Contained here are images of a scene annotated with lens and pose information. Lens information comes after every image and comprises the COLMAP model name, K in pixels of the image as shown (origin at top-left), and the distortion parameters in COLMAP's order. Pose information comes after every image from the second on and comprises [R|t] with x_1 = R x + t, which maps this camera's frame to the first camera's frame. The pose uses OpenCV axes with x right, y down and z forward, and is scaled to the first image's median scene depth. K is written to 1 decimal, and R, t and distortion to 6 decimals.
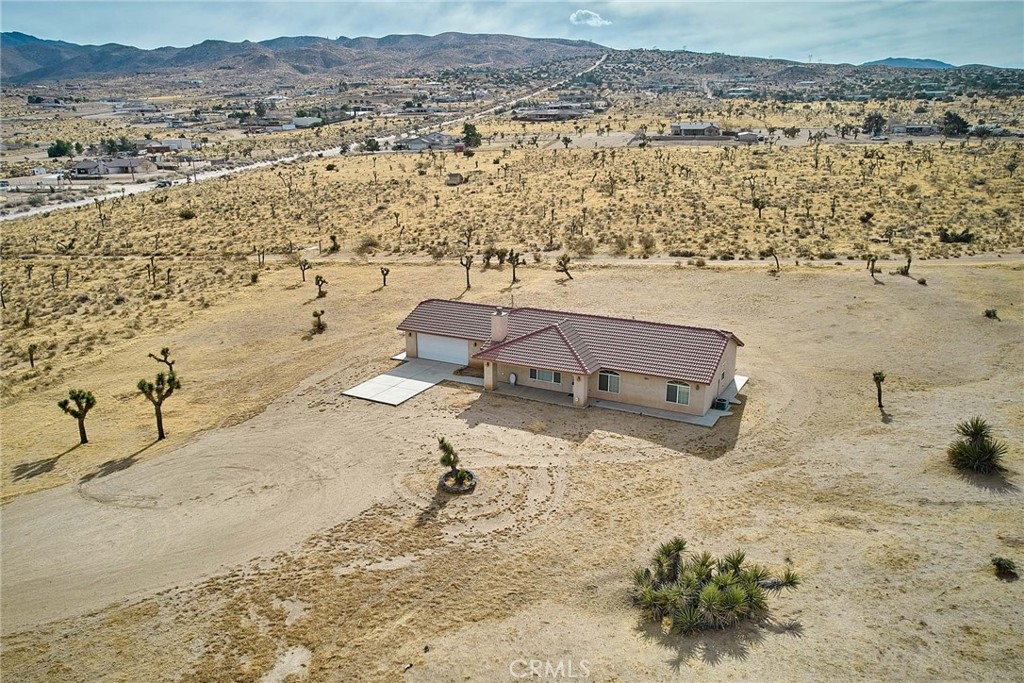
lens RADIAL K [[784.4, 0, 514.4], [0, 784.4, 357.3], [0, 0, 1]] dist [-0.069943, 0.059522]
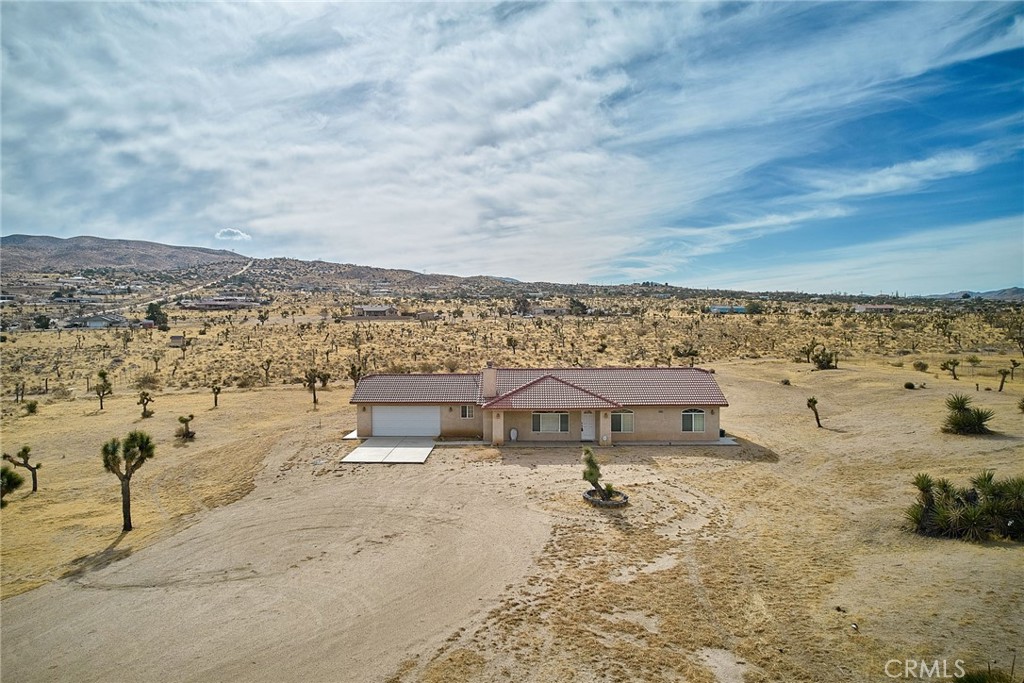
lens RADIAL K [[726.8, 0, 512.0], [0, 726.8, 341.5], [0, 0, 1]] dist [-0.089019, 0.076996]
pose [[0.885630, -0.007107, 0.464336, -0.240085], [0.134379, 0.961028, -0.241593, 0.076840], [-0.444523, 0.276359, 0.852071, 0.142530]]
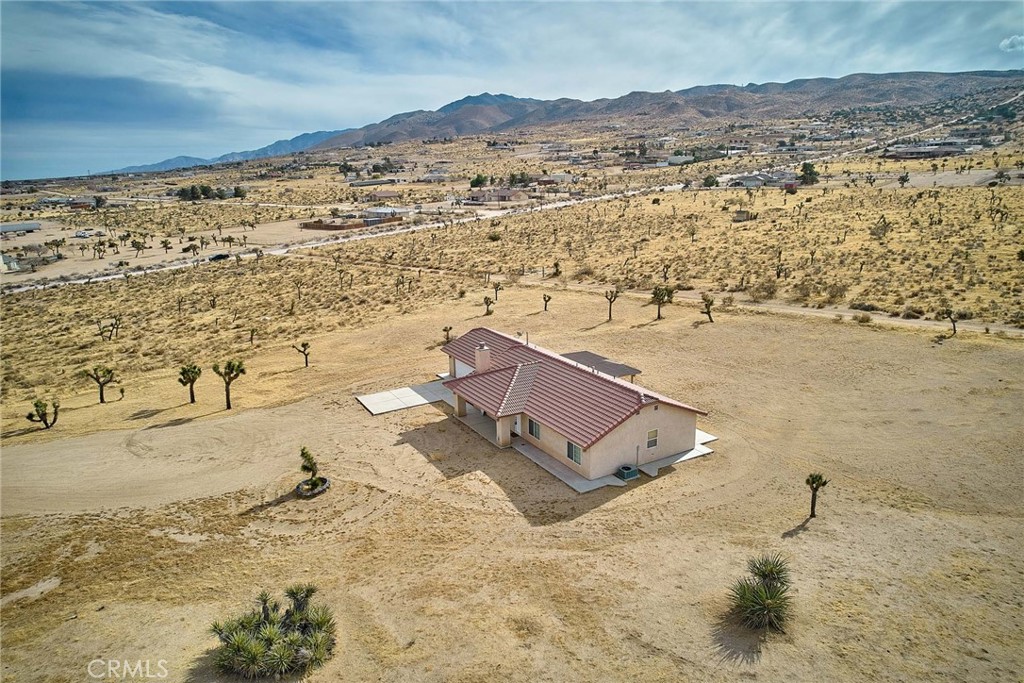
lens RADIAL K [[688.7, 0, 527.5], [0, 688.7, 342.9], [0, 0, 1]] dist [-0.090470, 0.098361]
pose [[0.860360, 0.119320, -0.495523, 0.307423], [-0.133543, 0.991020, 0.006767, -0.047105], [0.491881, 0.060352, 0.868568, 0.117325]]
